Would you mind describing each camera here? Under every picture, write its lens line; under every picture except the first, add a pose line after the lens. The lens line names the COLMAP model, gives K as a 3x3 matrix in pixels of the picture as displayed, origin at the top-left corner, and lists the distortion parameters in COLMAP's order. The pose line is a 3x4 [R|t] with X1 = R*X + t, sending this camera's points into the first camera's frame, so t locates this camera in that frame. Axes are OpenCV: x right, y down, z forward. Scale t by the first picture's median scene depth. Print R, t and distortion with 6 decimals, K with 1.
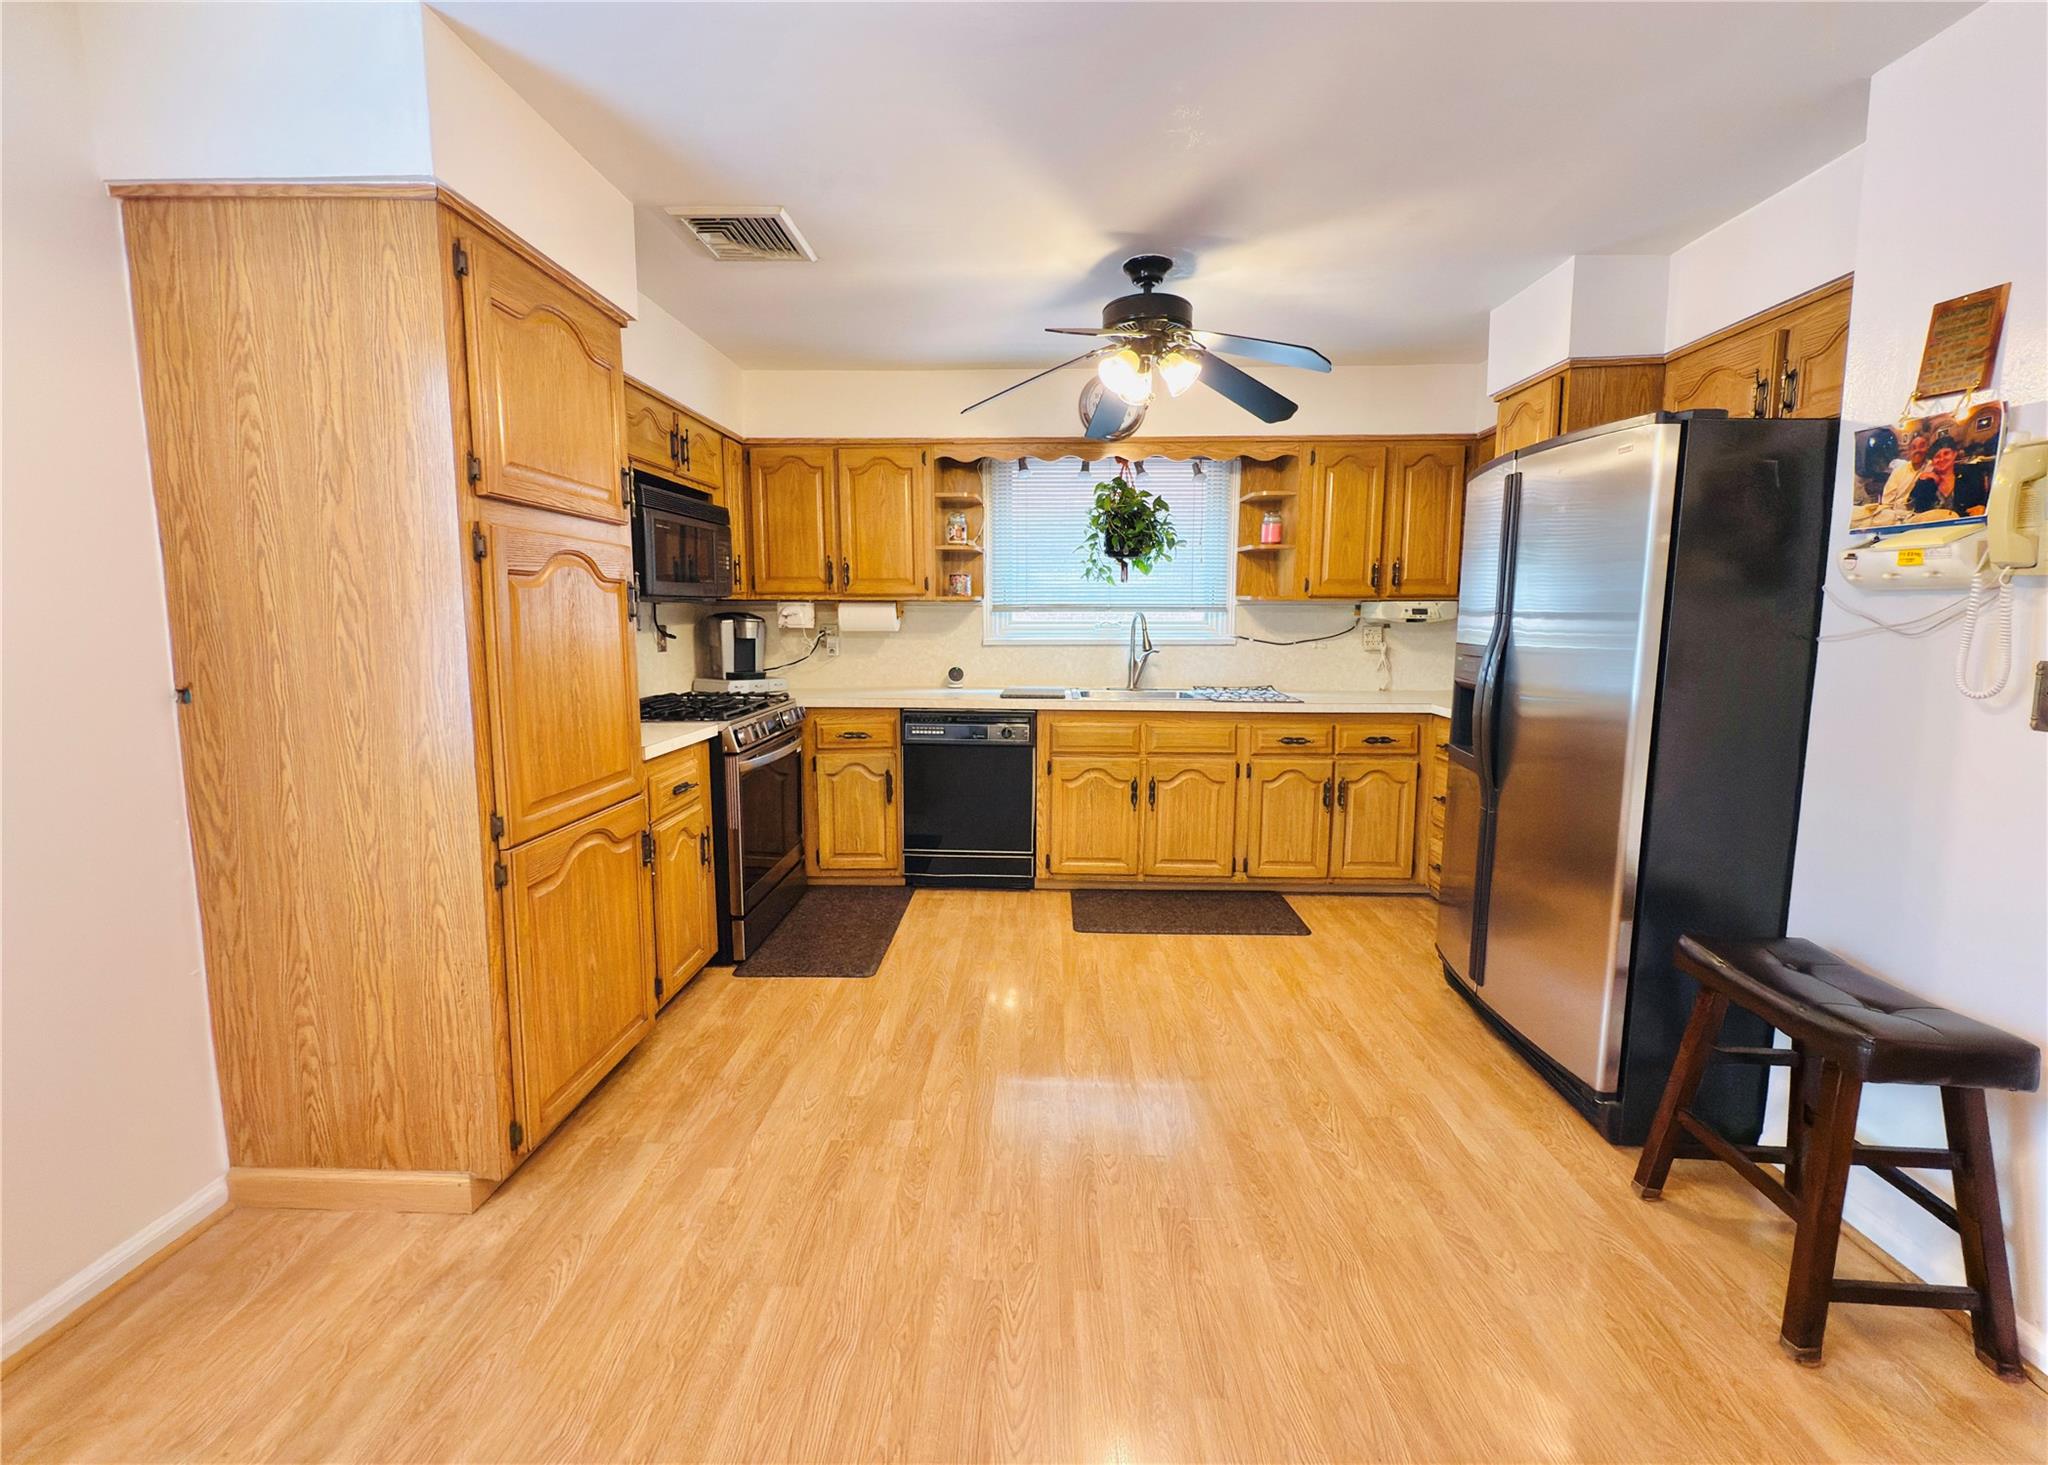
lens RADIAL K [[815.1, 0, 1021.7], [0, 815.1, 698.8], [0, 0, 1]] dist [-0.000754, -0.000004]
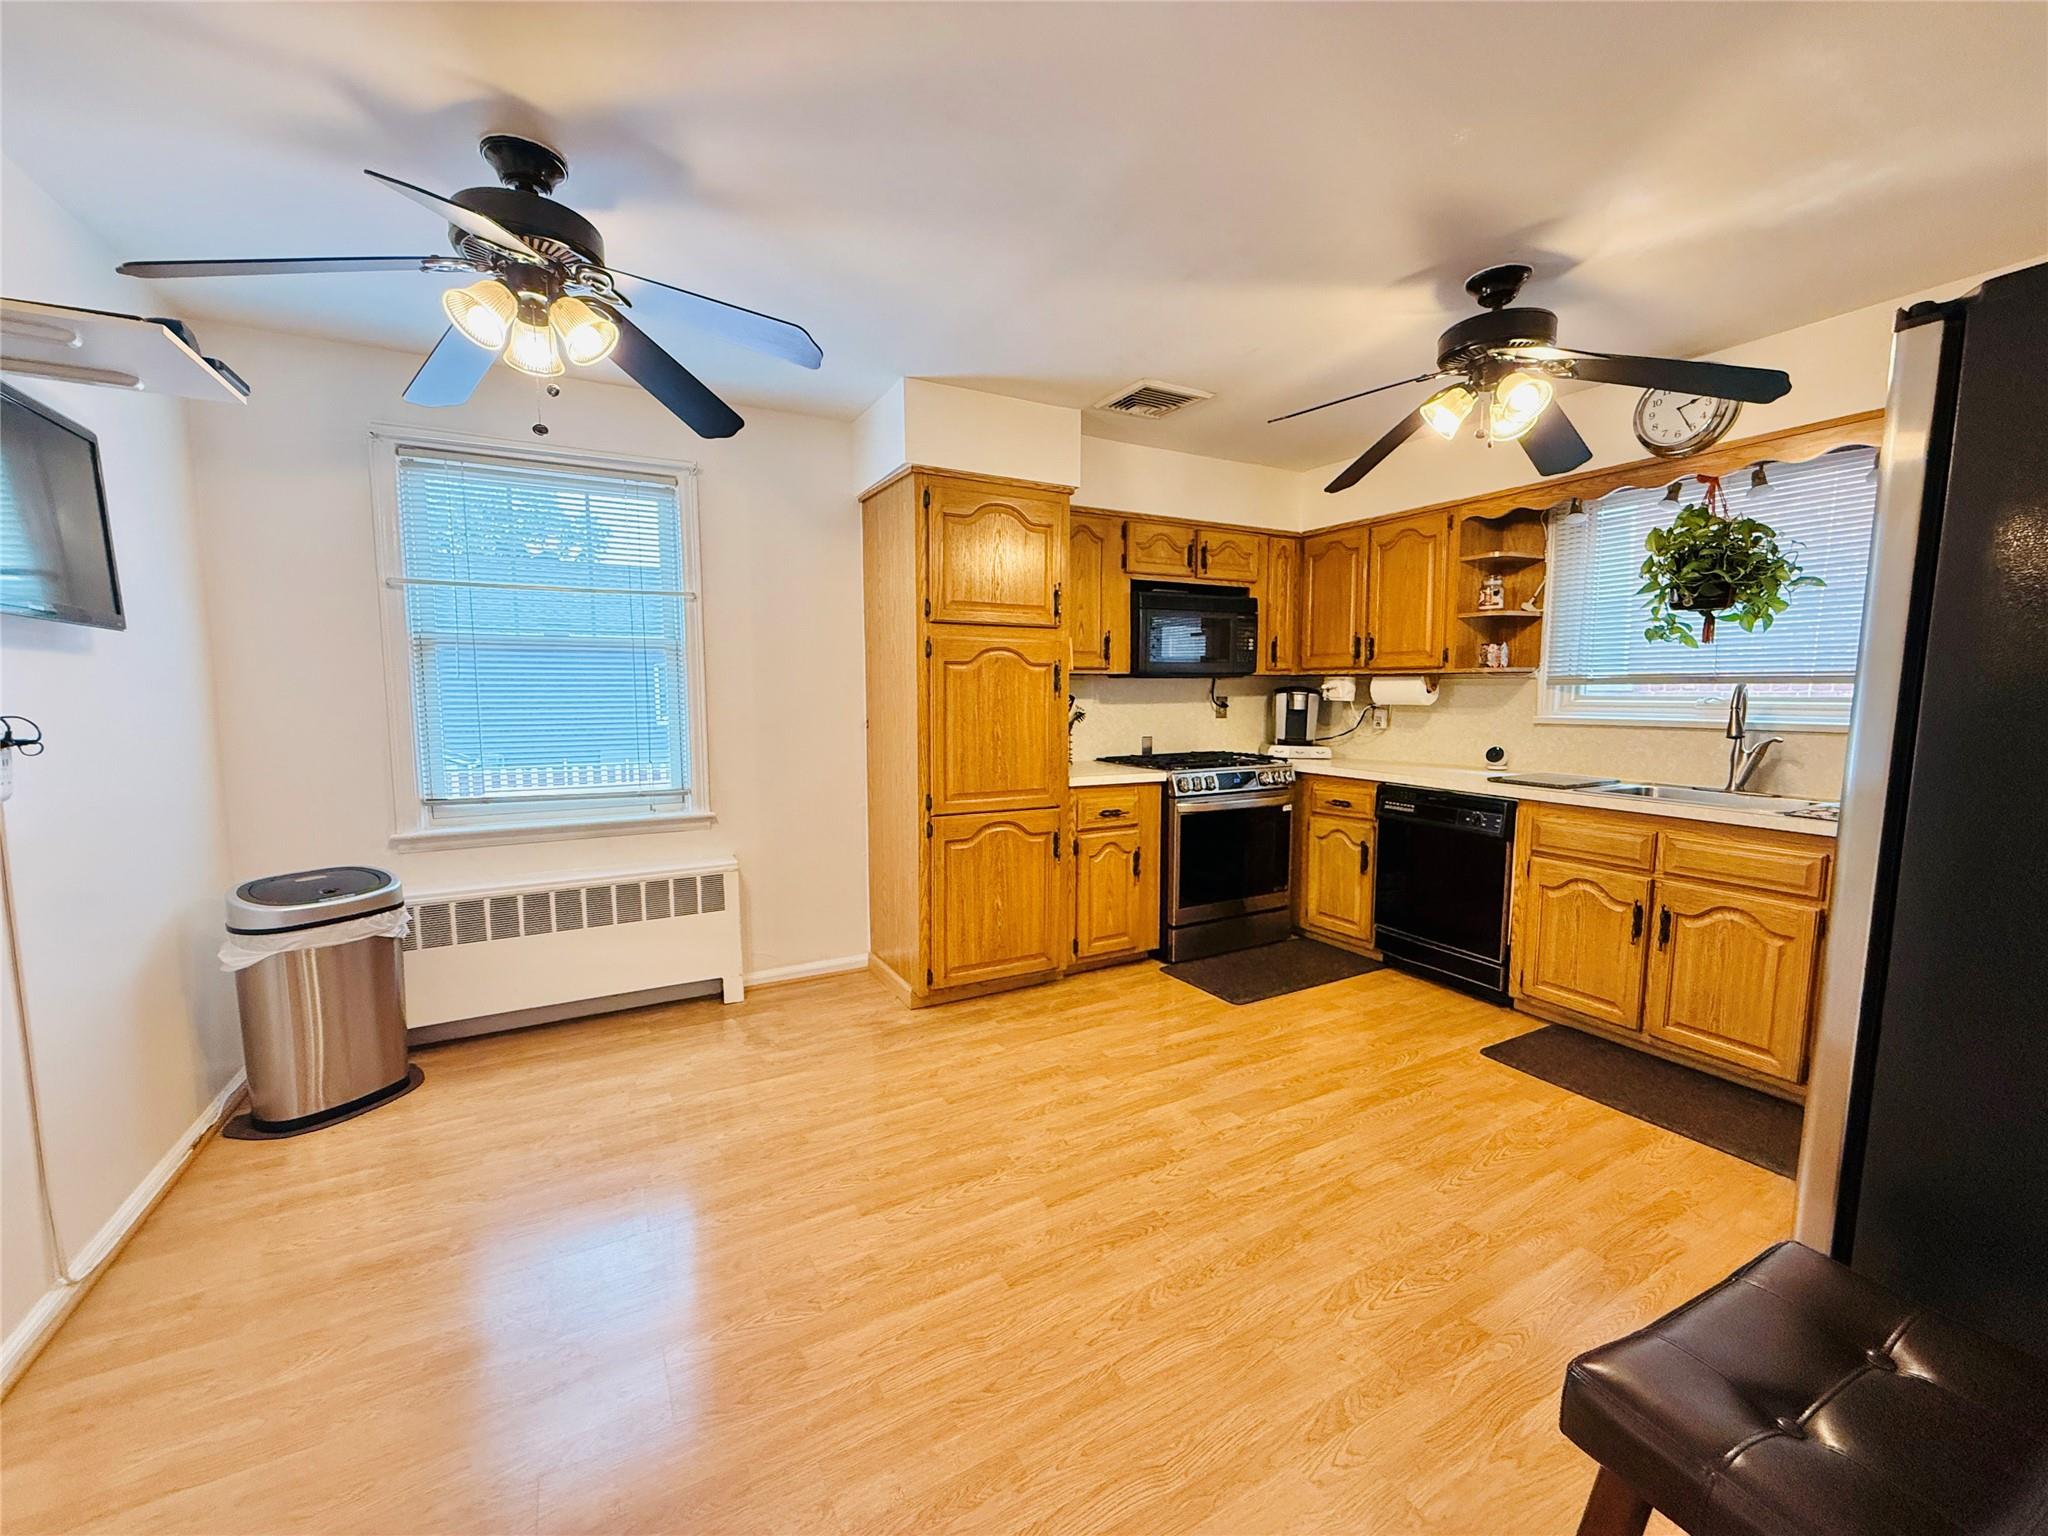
lens RADIAL K [[816.4, 0, 1027.4], [0, 816.4, 768.8], [0, 0, 1]] dist [0.000015, 0.000046]
pose [[0.514512, 0.082562, -0.853499, 0.752355], [-0.090125, 0.995048, 0.041925, -0.010856], [0.852734, 0.055351, 0.519405, 0.174074]]
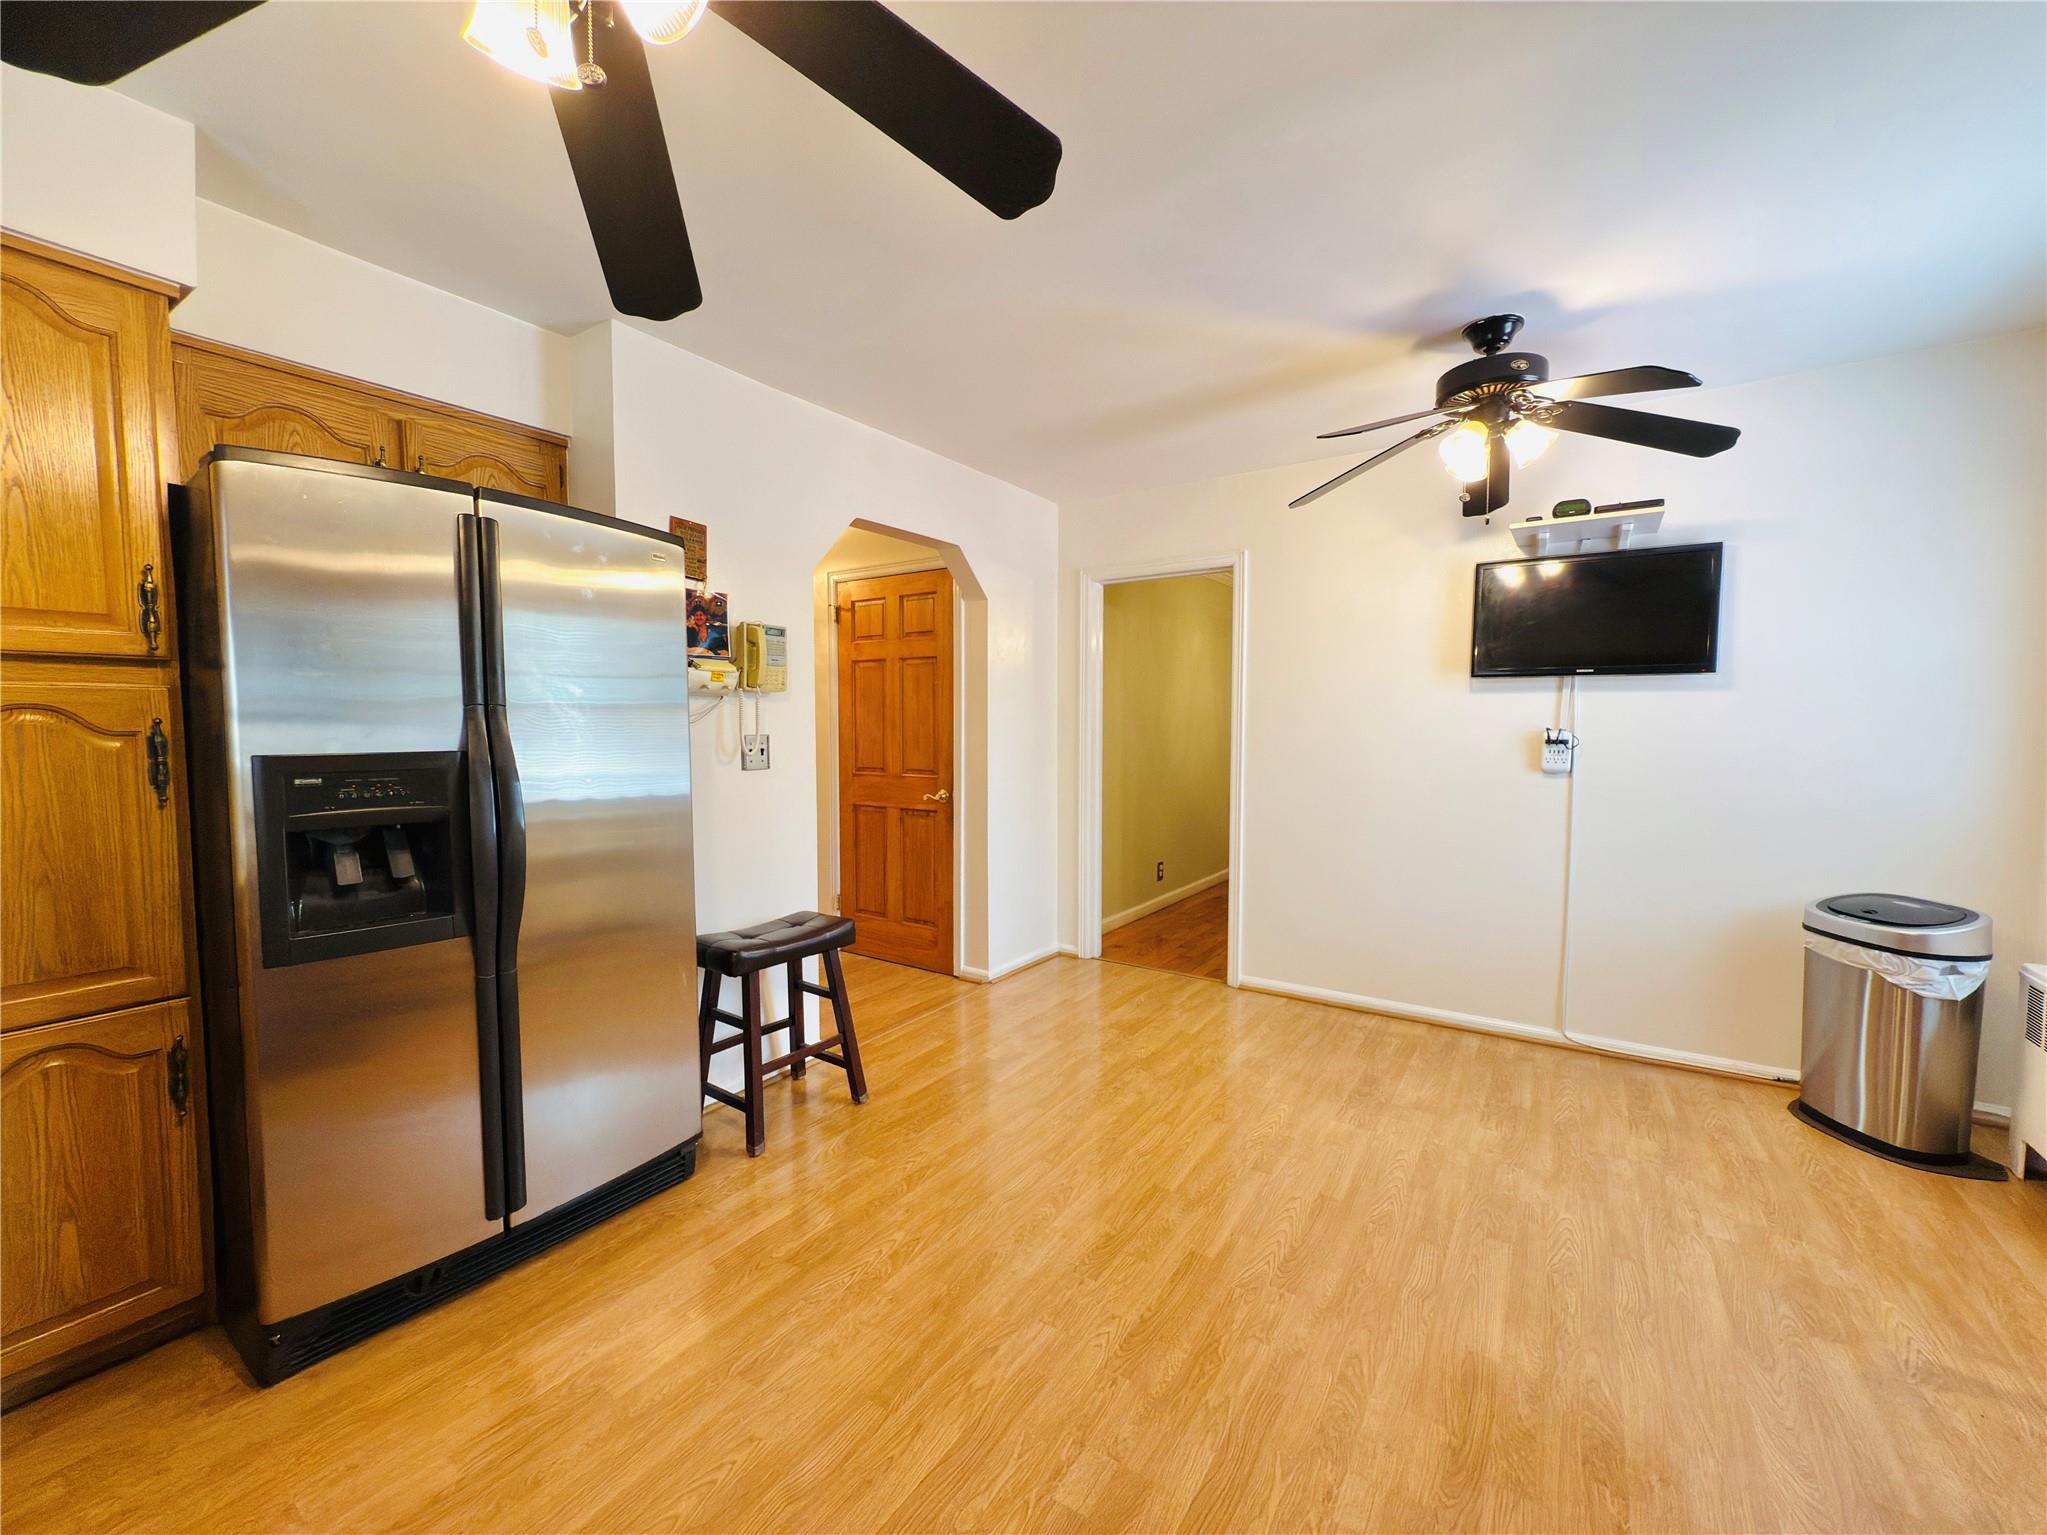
lens RADIAL K [[816.0, 0, 1026.9], [0, 816.0, 768.3], [0, 0, 1]] dist [0.000015, 0.000046]
pose [[-0.849813, -0.029229, 0.526273, -0.213955], [0.056458, 0.987669, 0.146022, -0.128335], [-0.524052, 0.153803, -0.837684, 1.372309]]
